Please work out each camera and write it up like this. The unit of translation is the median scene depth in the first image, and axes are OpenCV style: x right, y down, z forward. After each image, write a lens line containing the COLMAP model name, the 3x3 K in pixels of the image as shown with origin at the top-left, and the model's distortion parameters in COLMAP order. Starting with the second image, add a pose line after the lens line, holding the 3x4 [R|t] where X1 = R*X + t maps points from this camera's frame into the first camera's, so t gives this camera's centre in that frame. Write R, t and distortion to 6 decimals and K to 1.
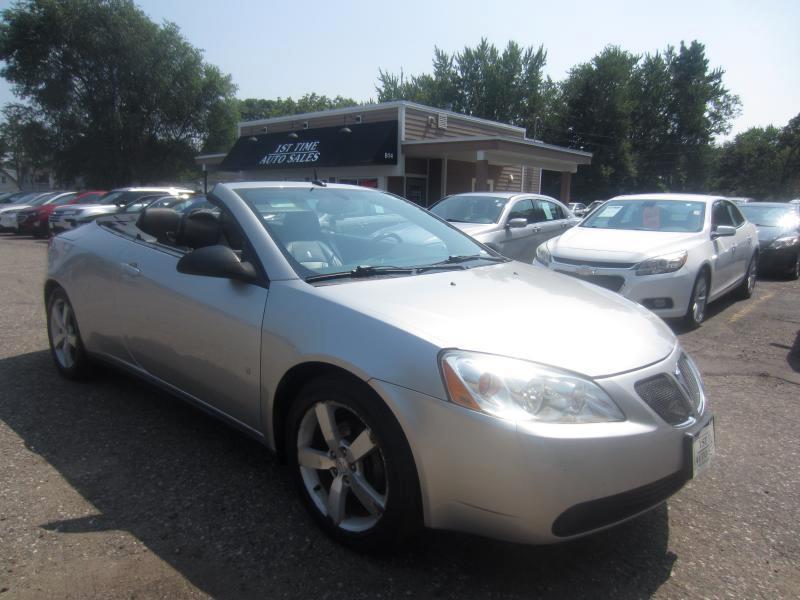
lens RADIAL K [[576.0, 0, 399.2], [0, 576.0, 303.9], [0, 0, 1]] dist [-0.024676, 0.007042]
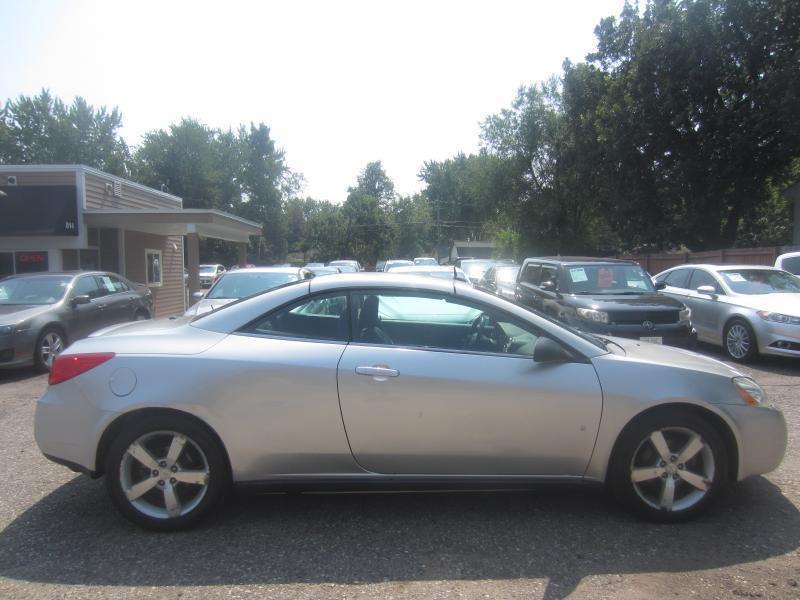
lens RADIAL K [[586.9, 0, 408.5], [0, 586.9, 290.2], [0, 0, 1]] dist [-0.033455, 0.005232]
pose [[0.723520, -0.054809, 0.688124, -0.248413], [0.142914, 0.987139, -0.071640, -0.026818], [-0.675348, 0.150176, 0.722048, 0.042850]]
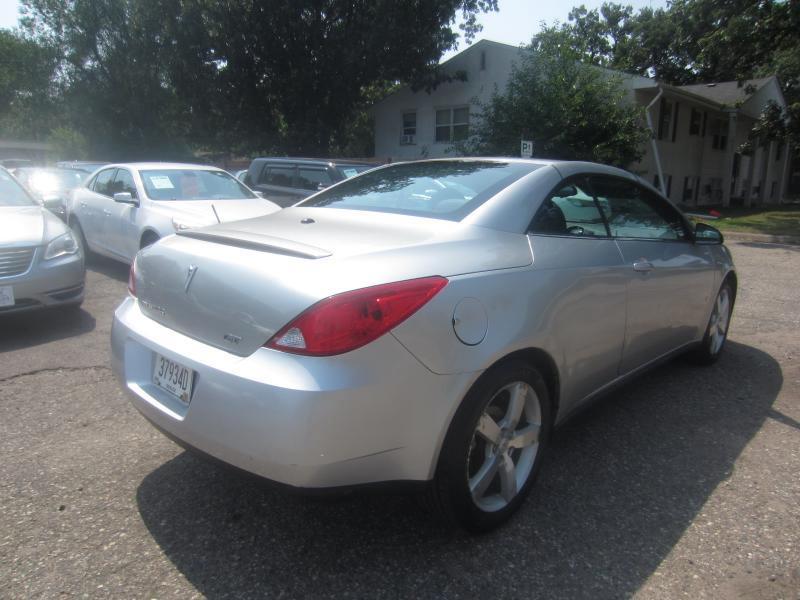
lens RADIAL K [[586.9, 0, 408.5], [0, 586.9, 290.2], [0, 0, 1]] dist [-0.033455, 0.005232]
pose [[0.006078, -0.208593, 0.977984, -0.306433], [0.163584, 0.965034, 0.204815, -0.060831], [-0.986511, 0.158738, 0.039988, 0.293081]]
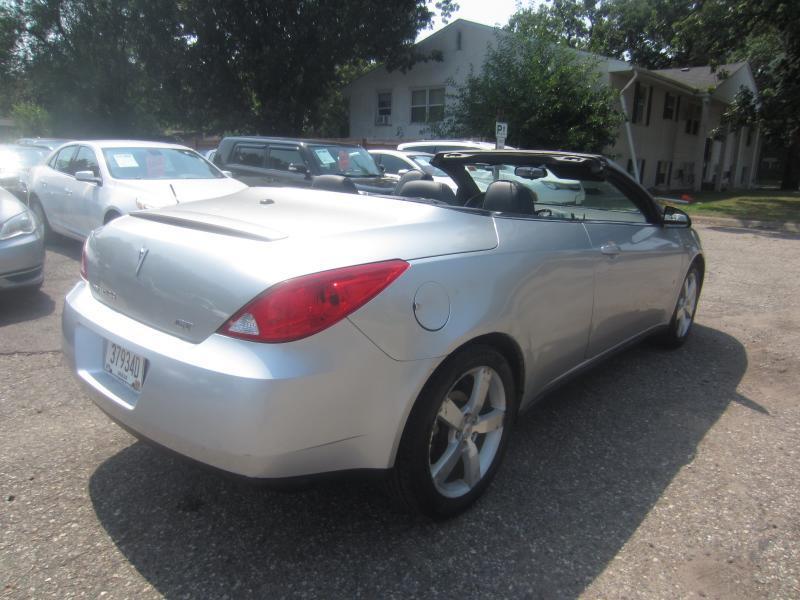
lens RADIAL K [[586.9, 0, 408.5], [0, 586.9, 290.2], [0, 0, 1]] dist [-0.033455, 0.005232]
pose [[-0.032793, -0.238451, 0.970601, -0.303069], [0.151753, 0.958676, 0.240649, -0.059936], [-0.987874, 0.155183, 0.004748, 0.289716]]
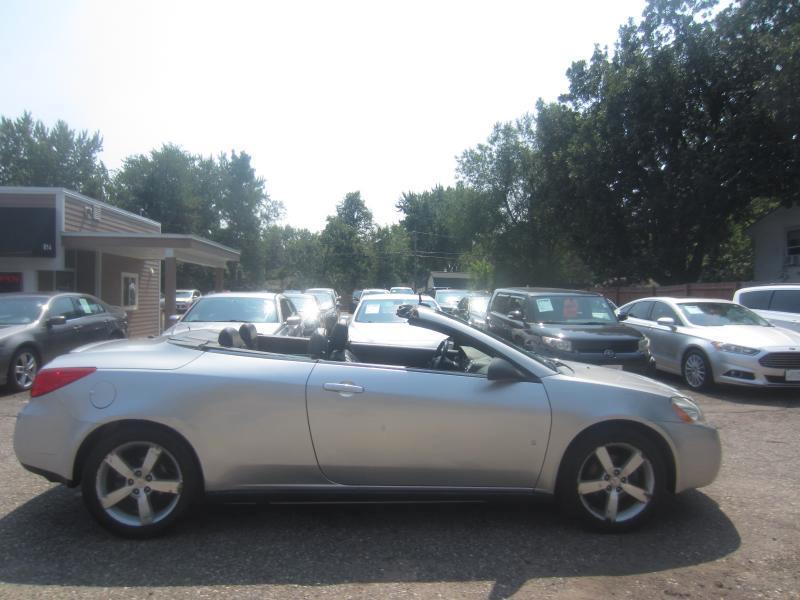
lens RADIAL K [[585.5, 0, 408.3], [0, 585.5, 287.0], [0, 0, 1]] dist [-0.034541, 0.008302]
pose [[0.697088, -0.002826, 0.716980, -0.258404], [0.129007, 0.984166, -0.121549, -0.021881], [-0.705284, 0.177226, 0.686415, 0.026170]]
